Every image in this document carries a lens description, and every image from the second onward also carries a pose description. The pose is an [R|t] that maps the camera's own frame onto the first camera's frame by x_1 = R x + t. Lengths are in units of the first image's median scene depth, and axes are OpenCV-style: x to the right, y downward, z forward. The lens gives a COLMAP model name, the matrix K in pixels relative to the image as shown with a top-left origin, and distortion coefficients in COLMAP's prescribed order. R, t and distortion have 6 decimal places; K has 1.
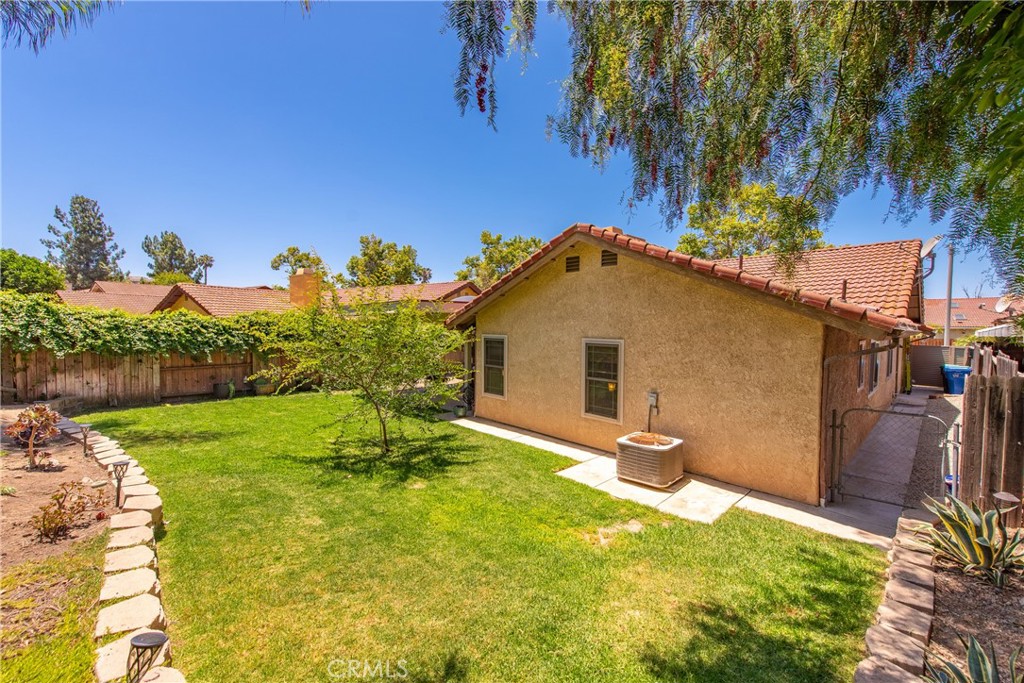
lens RADIAL K [[409.4, 0, 515.5], [0, 409.4, 342.7], [0, 0, 1]] dist [0.012127, -0.001938]
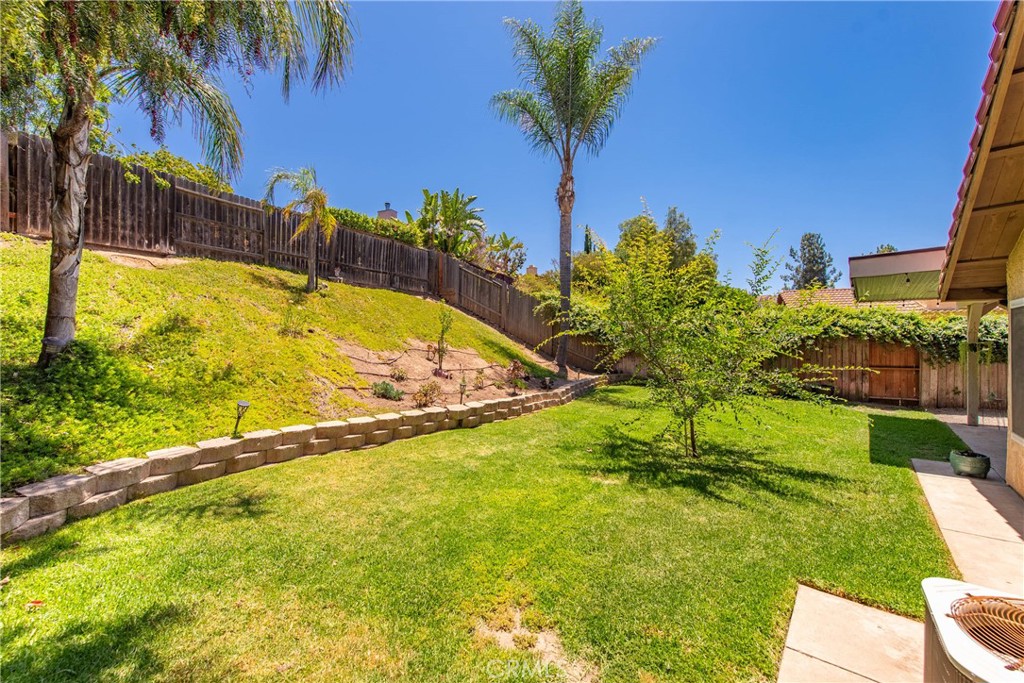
lens RADIAL K [[409.4, 0, 510.3], [0, 409.4, 347.0], [0, 0, 1]] dist [0.012127, -0.001938]
pose [[0.090419, -0.000033, -0.995904, 0.466759], [-0.038327, 0.999259, -0.003513, 0.075173], [0.995166, 0.038488, 0.090351, 0.602704]]
